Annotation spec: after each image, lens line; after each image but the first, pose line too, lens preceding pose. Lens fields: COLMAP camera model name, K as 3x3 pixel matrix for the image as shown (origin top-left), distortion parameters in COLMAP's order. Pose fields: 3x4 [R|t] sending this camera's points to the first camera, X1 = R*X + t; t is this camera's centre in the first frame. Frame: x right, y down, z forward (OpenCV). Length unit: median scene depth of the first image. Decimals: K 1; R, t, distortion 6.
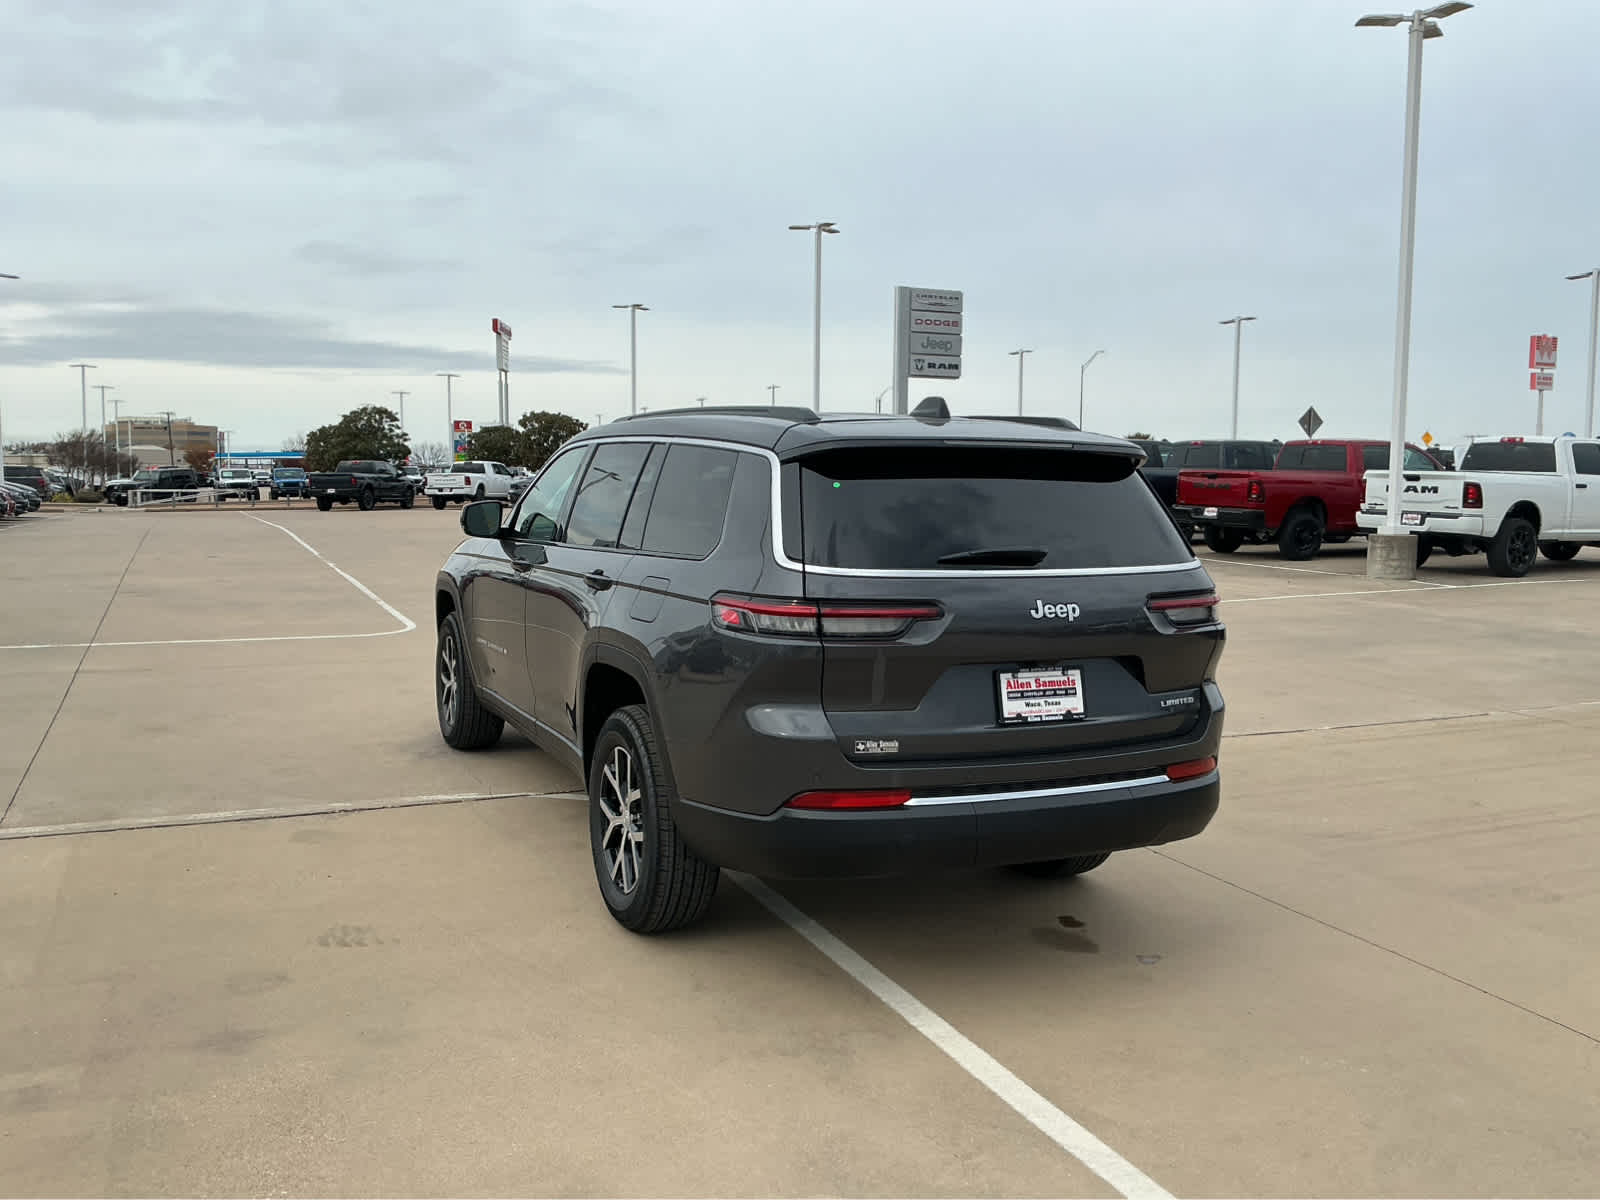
lens RADIAL K [[1321.6, 0, 802.5], [0, 1321.6, 612.3], [0, 0, 1]] dist [0.097185, -0.178494]
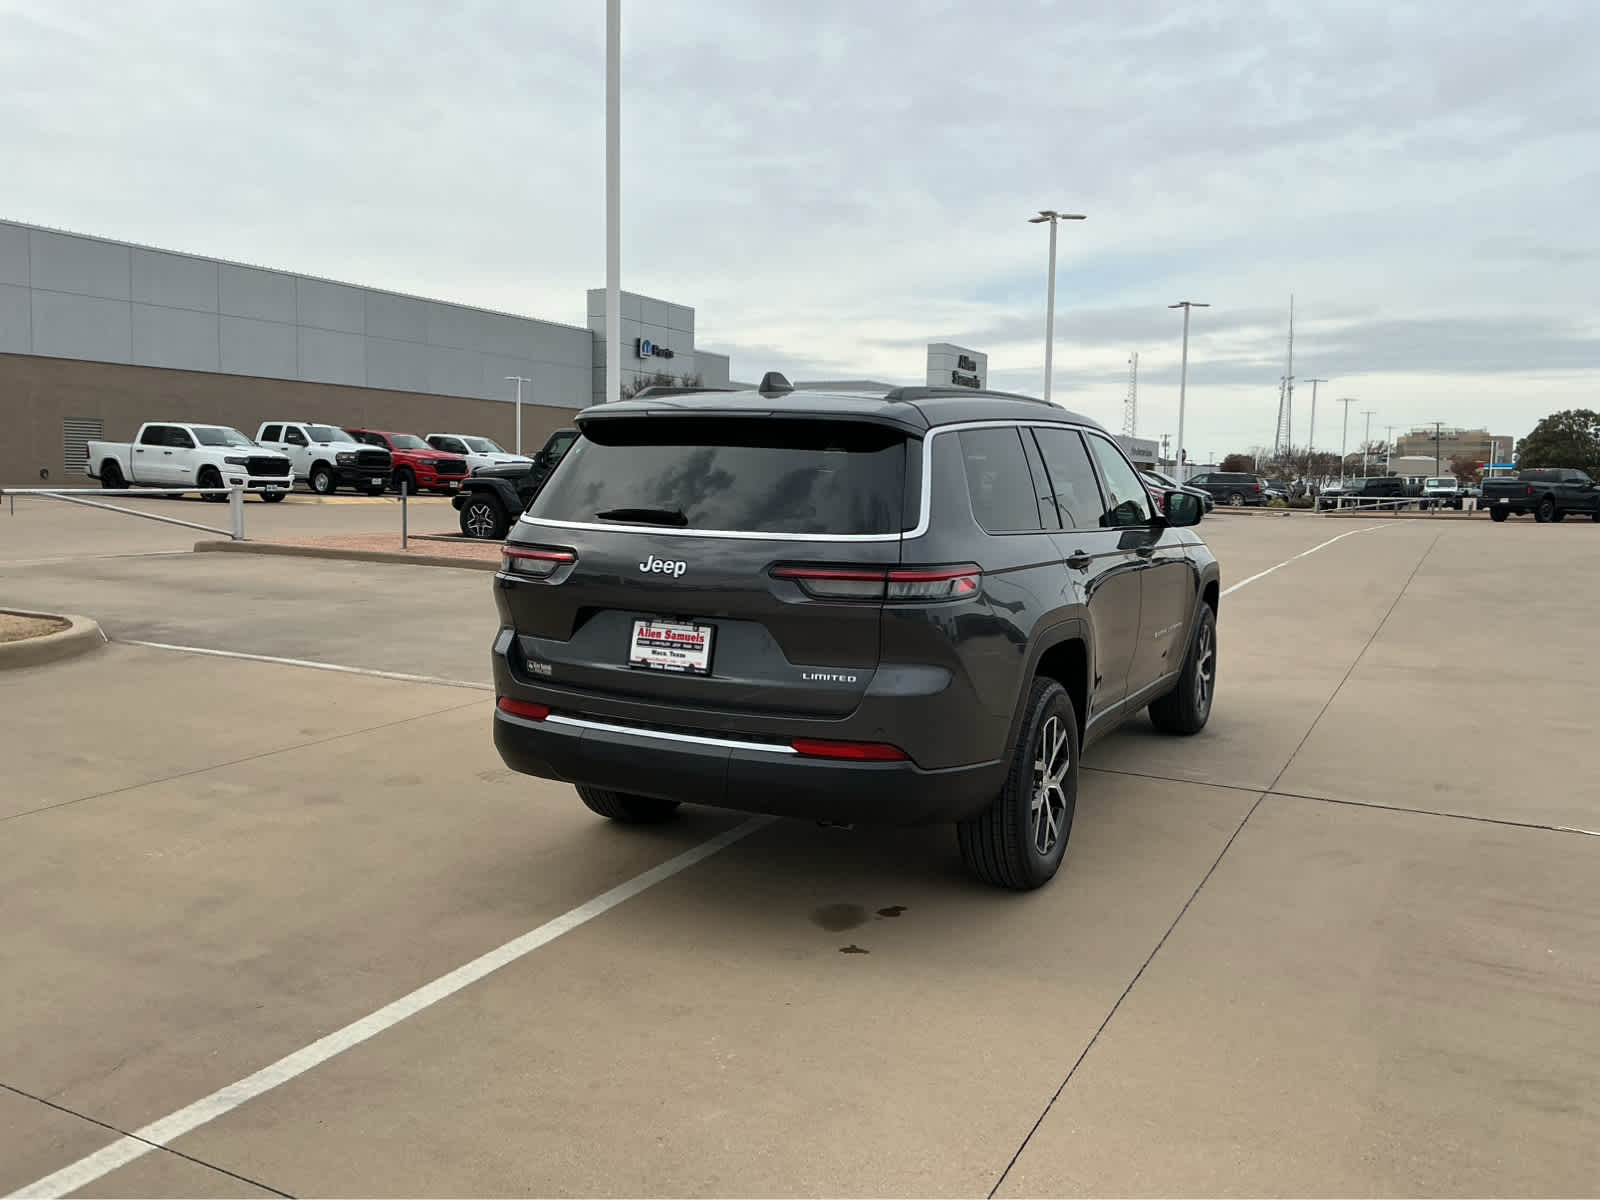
lens RADIAL K [[1321.6, 0, 801.4], [0, 1321.6, 617.7], [0, 0, 1]] dist [0.097185, -0.178494]
pose [[0.615083, 0.088817, -0.783444, 0.938147], [-0.092418, 0.994907, 0.040232, -0.011522], [0.783027, 0.047658, 0.620159, 0.361557]]
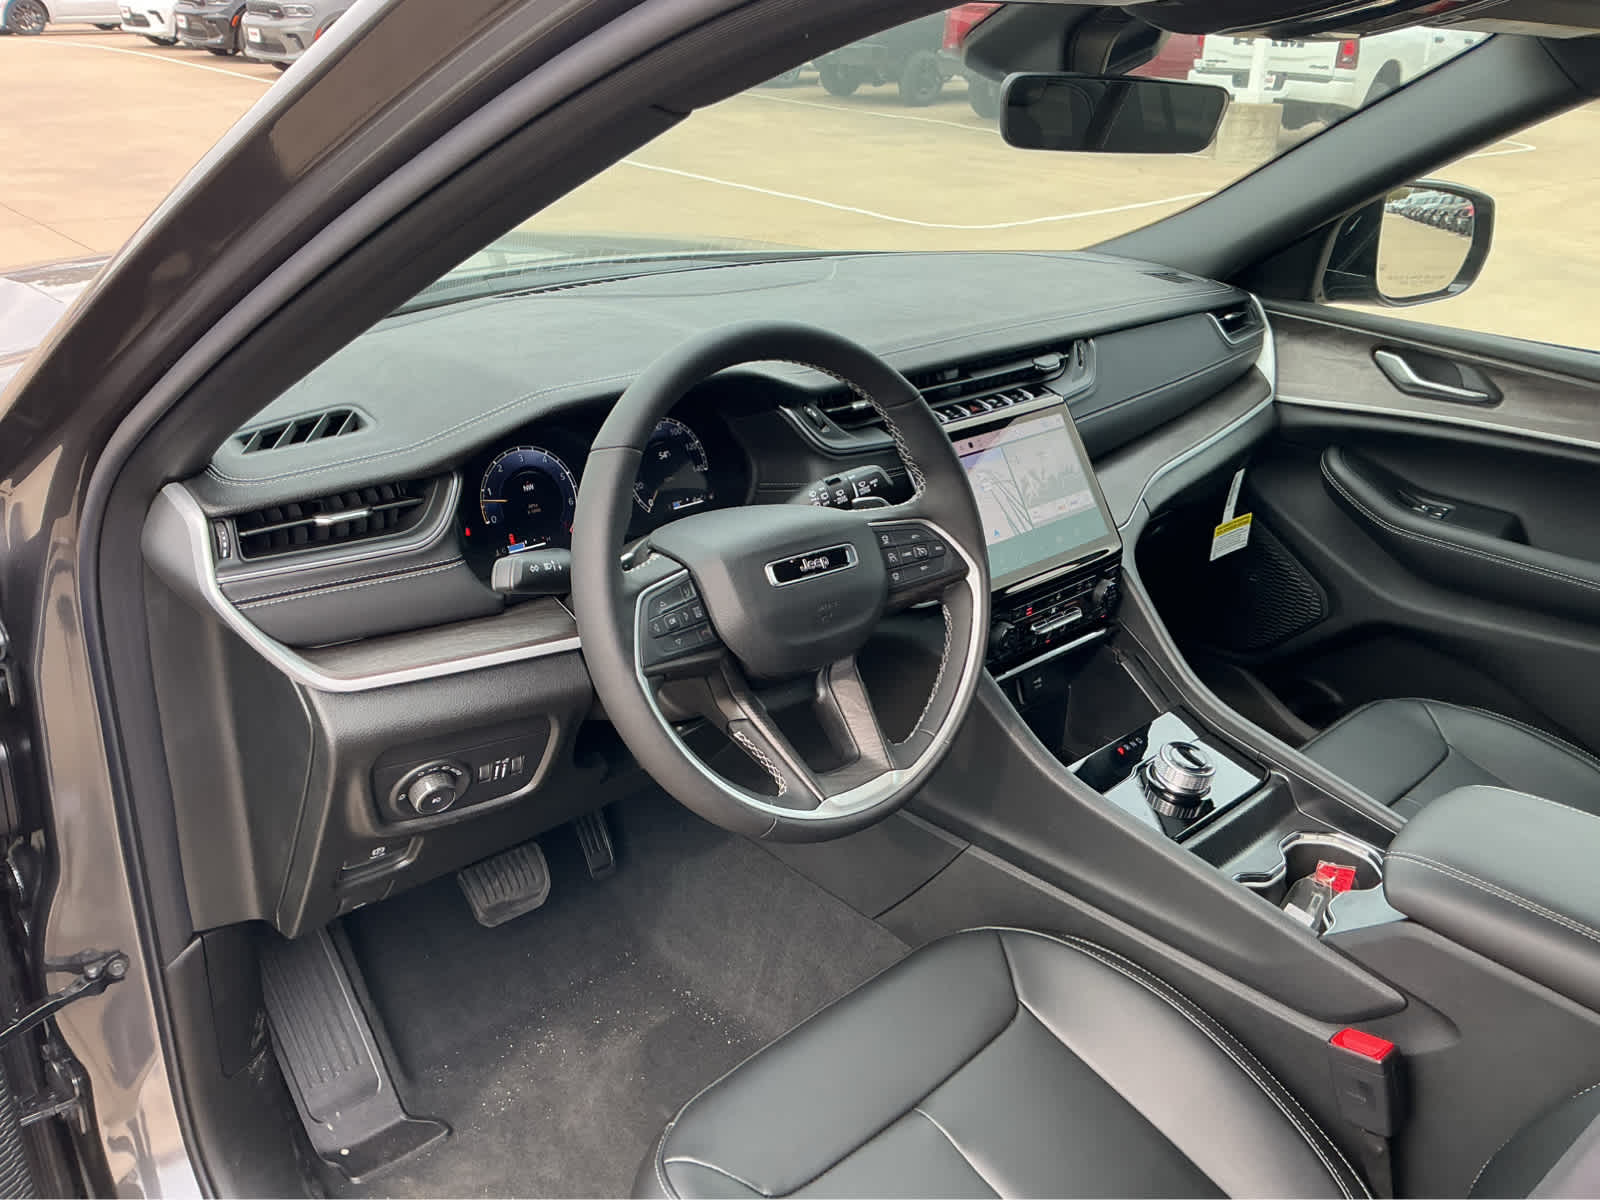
lens RADIAL K [[1321.6, 0, 810.8], [0, 1321.6, 603.3], [0, 0, 1]] dist [0.097185, -0.178494]
pose [[0.944870, -0.106655, 0.309590, -0.286043], [0.000768, 0.946186, 0.323621, -0.138602], [-0.327445, -0.305542, 0.894105, 1.187201]]
